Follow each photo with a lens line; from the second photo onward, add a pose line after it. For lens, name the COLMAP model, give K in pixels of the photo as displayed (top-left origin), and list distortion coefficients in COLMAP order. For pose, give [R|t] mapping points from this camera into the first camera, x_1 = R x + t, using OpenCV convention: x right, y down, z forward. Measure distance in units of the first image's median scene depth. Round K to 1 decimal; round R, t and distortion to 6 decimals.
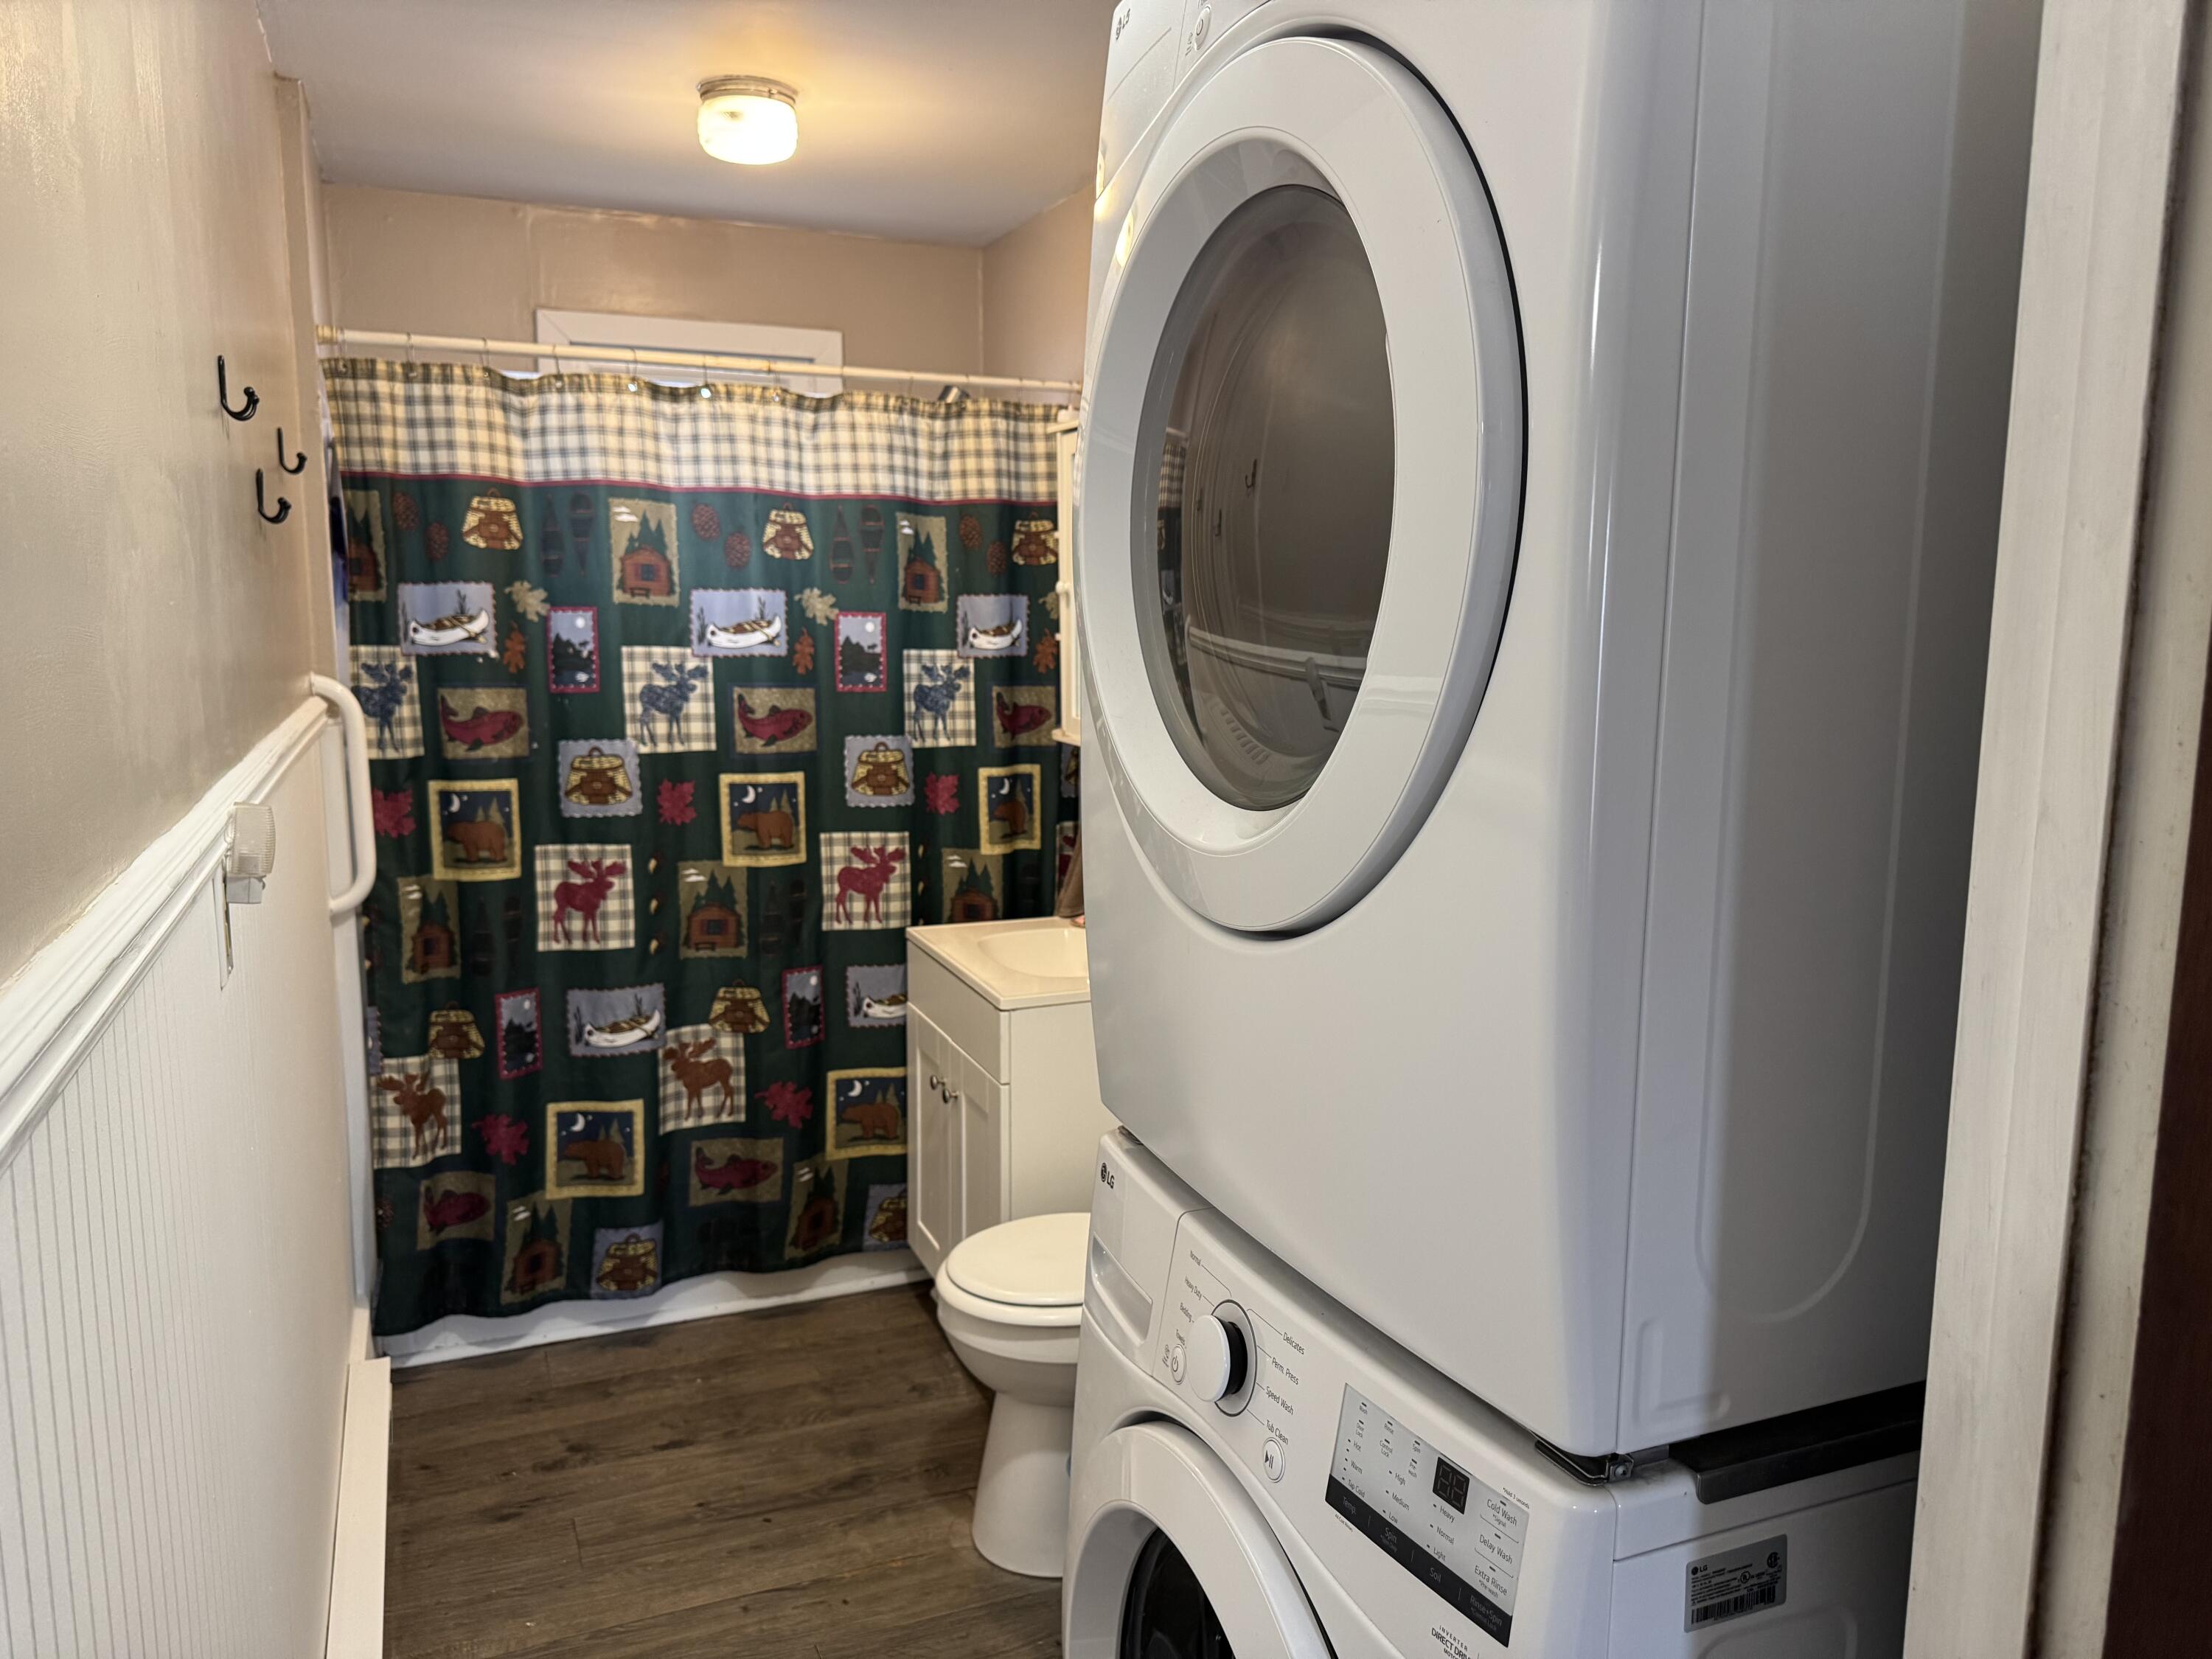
lens RADIAL K [[1555.8, 0, 1106.7], [0, 1555.8, 834.6], [0, 0, 1]] dist [0.154544, -0.254884]
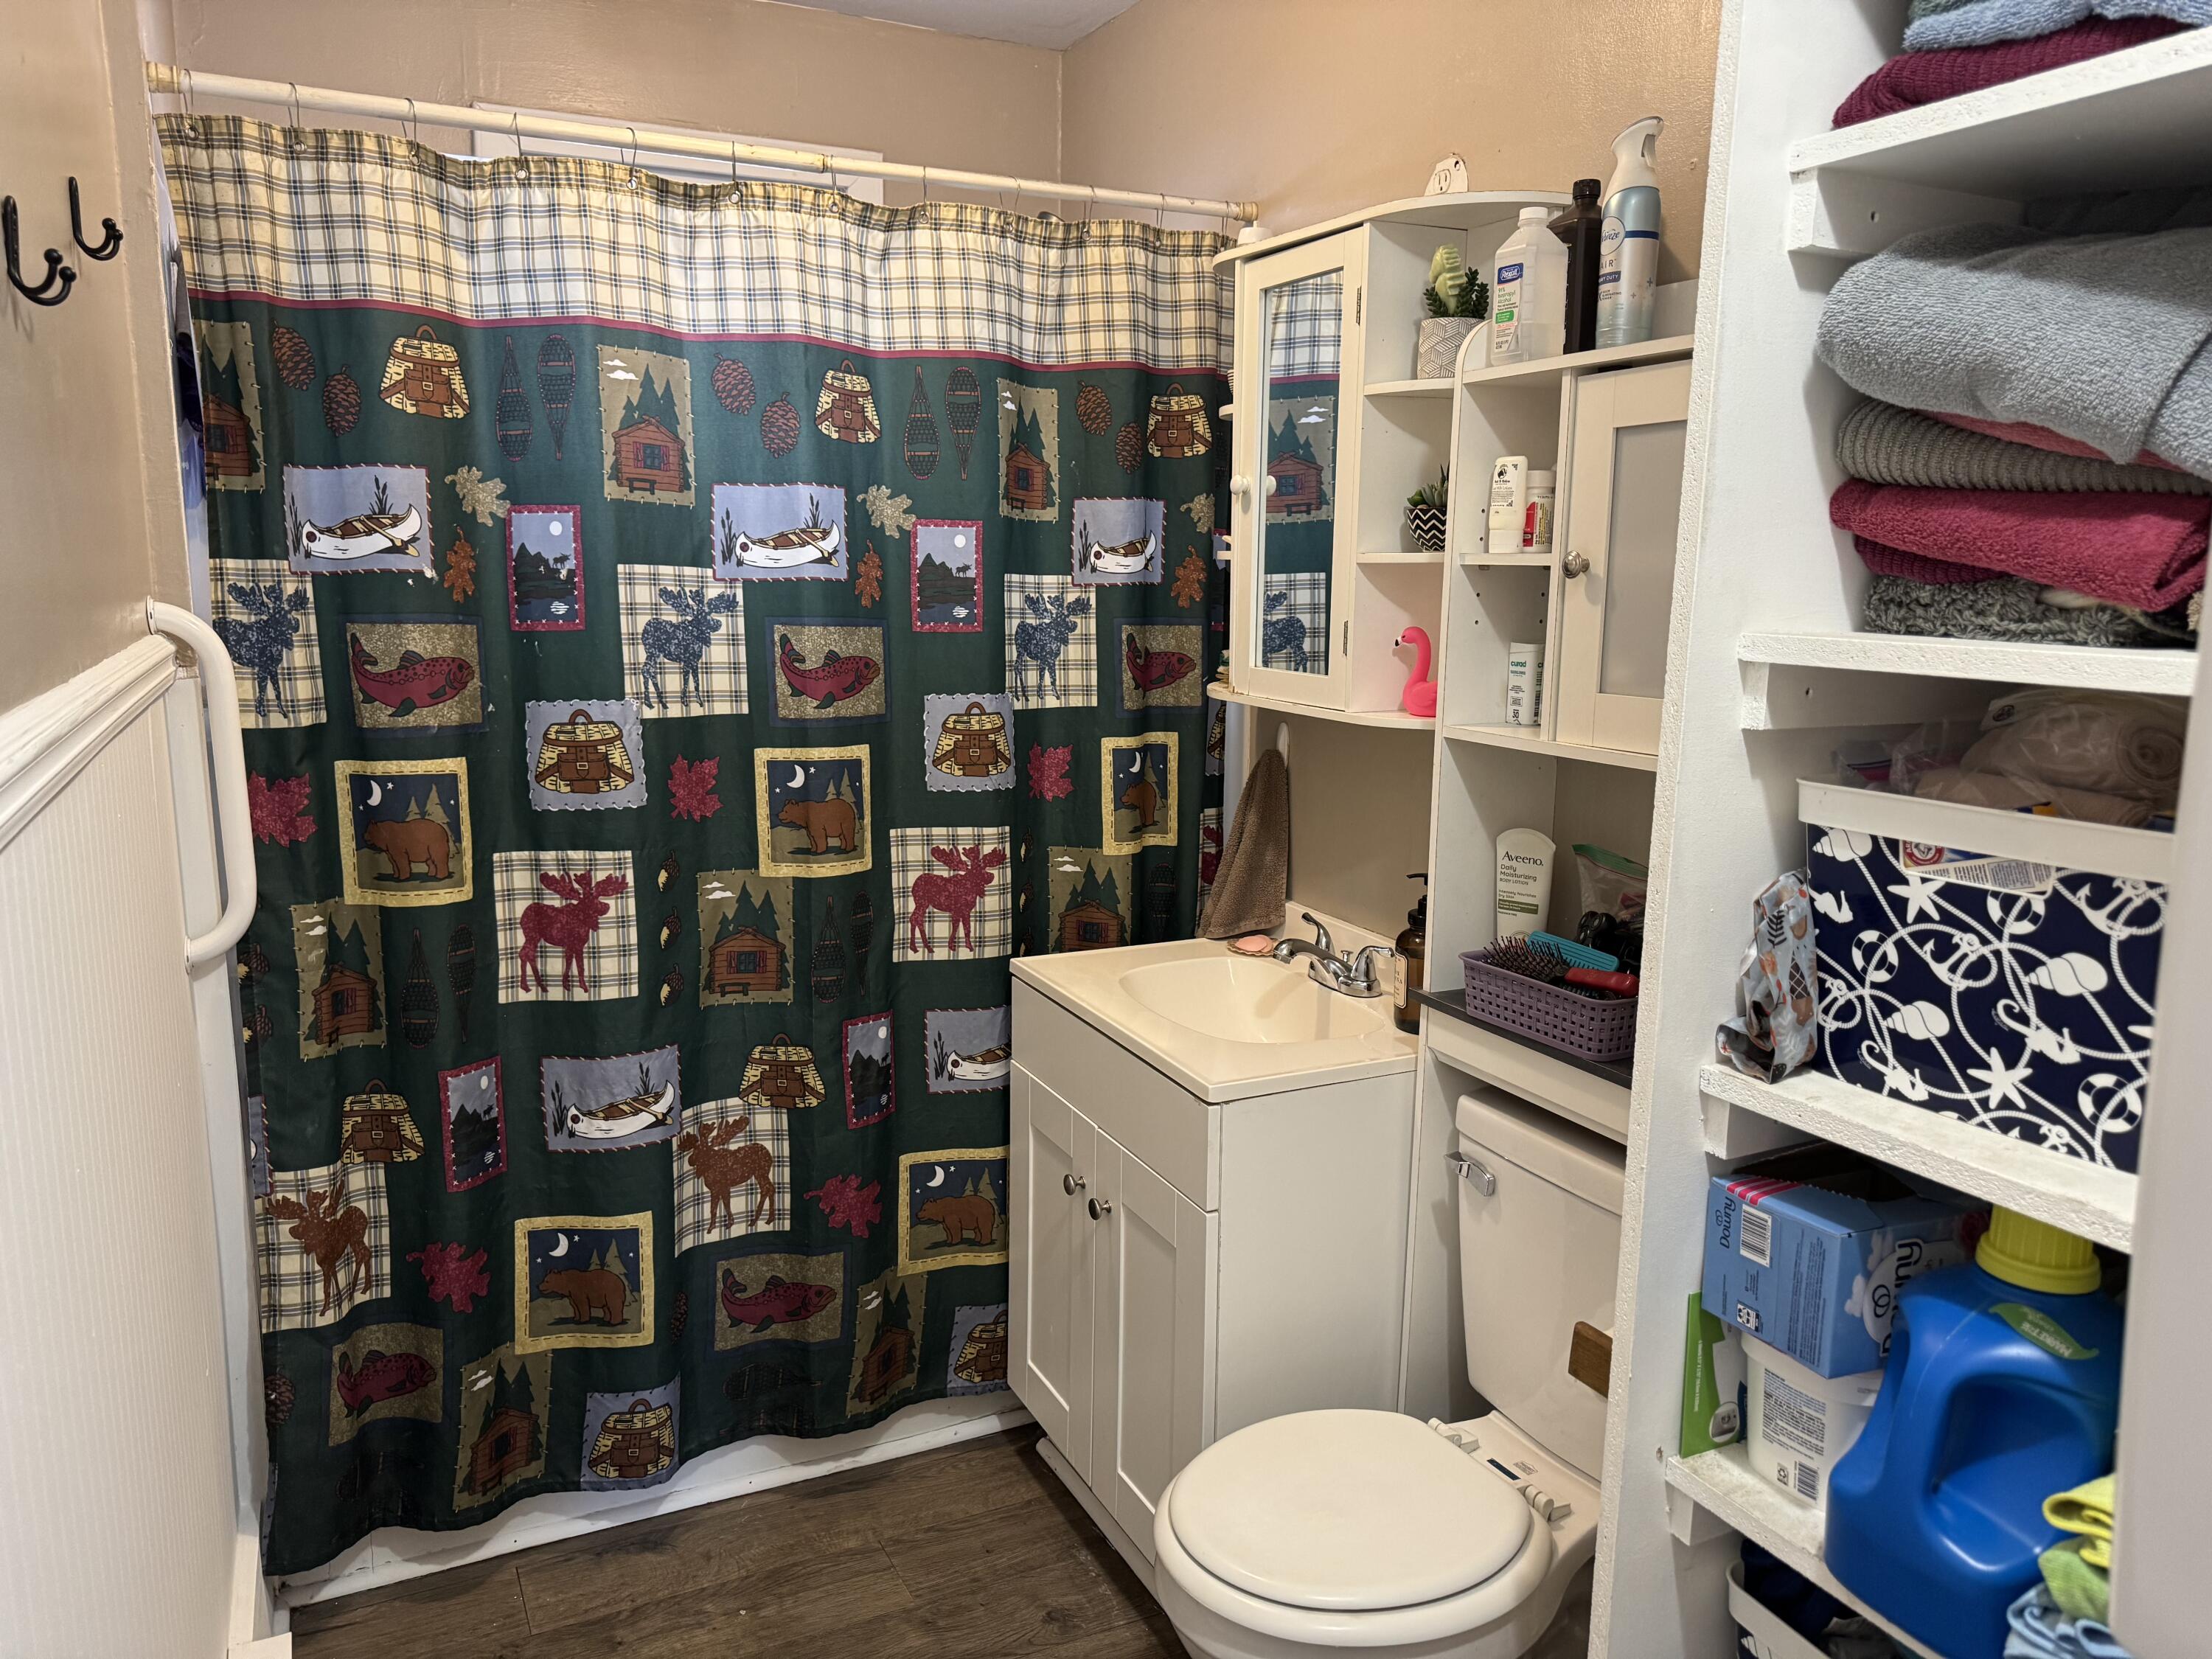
lens RADIAL K [[1560.2, 0, 1106.0], [0, 1560.2, 829.5], [0, 0, 1]] dist [0.090305, -0.095361]
pose [[0.998668, -0.007248, 0.051085, -0.127025], [0.006132, 0.999740, 0.021970, -0.016675], [-0.051231, -0.021628, 0.998453, 0.291836]]
